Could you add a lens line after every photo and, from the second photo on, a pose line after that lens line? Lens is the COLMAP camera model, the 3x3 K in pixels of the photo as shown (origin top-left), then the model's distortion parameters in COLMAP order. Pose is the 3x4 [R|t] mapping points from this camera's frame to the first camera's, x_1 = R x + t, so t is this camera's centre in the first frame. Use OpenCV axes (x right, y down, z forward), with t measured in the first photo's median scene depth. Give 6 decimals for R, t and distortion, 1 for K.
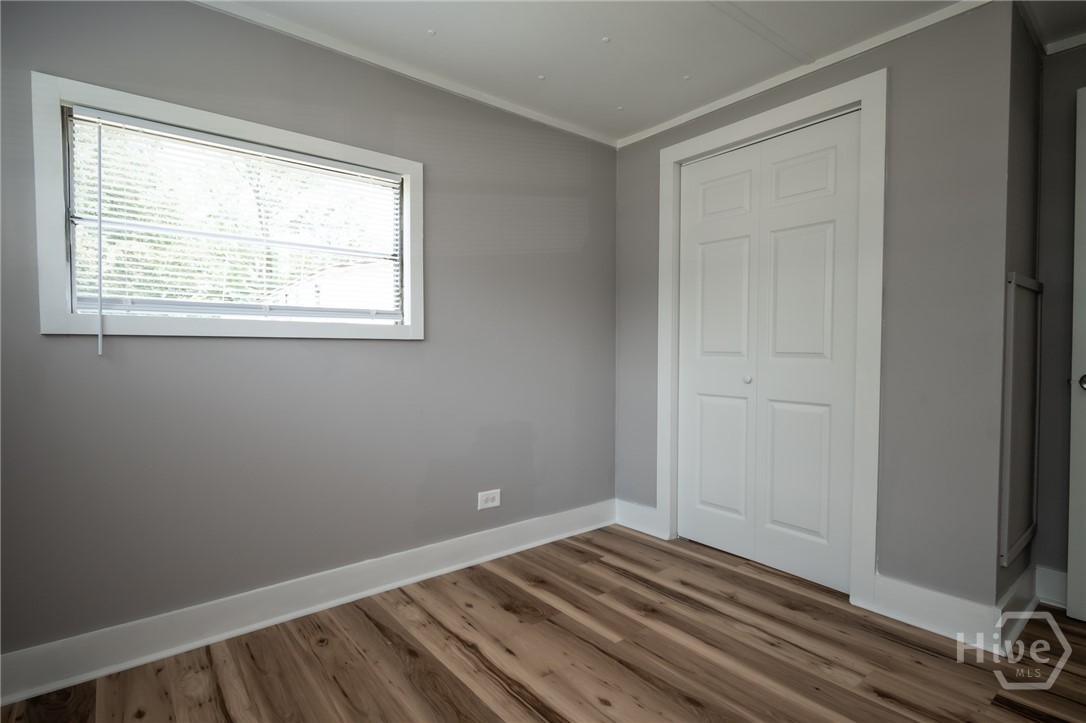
lens RADIAL K [[532.9, 0, 564.2], [0, 532.9, 364.0], [0, 0, 1]] dist [-0.000232, 0.000269]
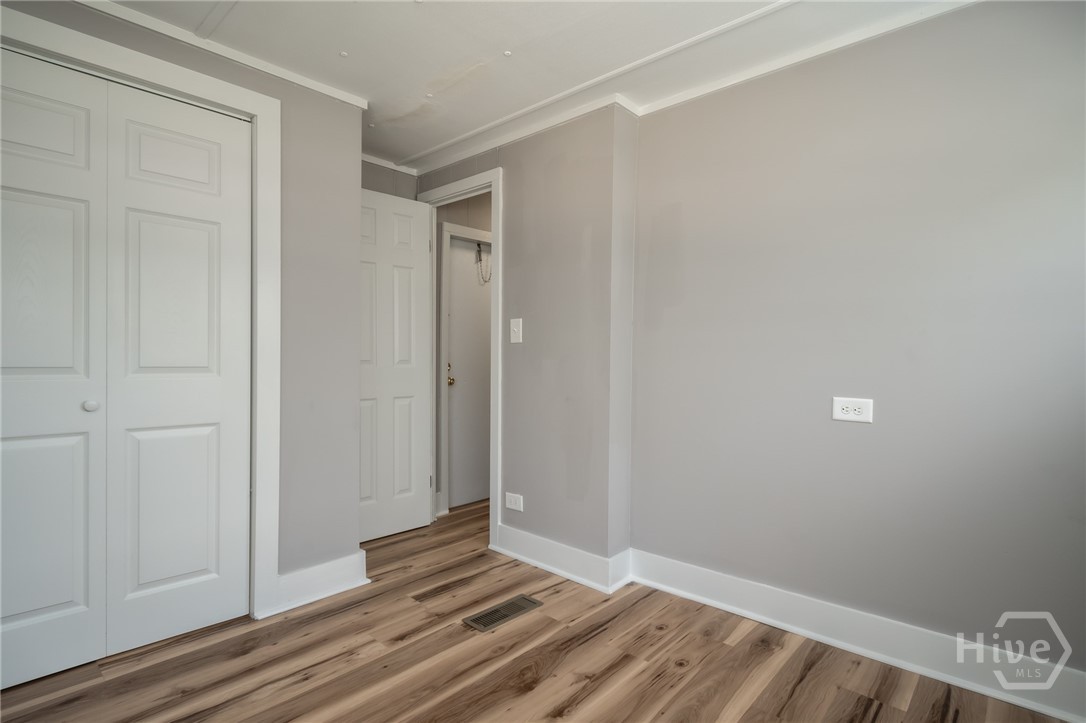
lens RADIAL K [[542.2, 0, 540.3], [0, 542.2, 358.0], [0, 0, 1]] dist [-0.002153, -0.001923]
pose [[-0.102493, -0.010526, 0.994678, -0.548822], [0.029134, 0.999483, 0.013579, -0.034803], [-0.994307, 0.030371, -0.102133, 0.620682]]
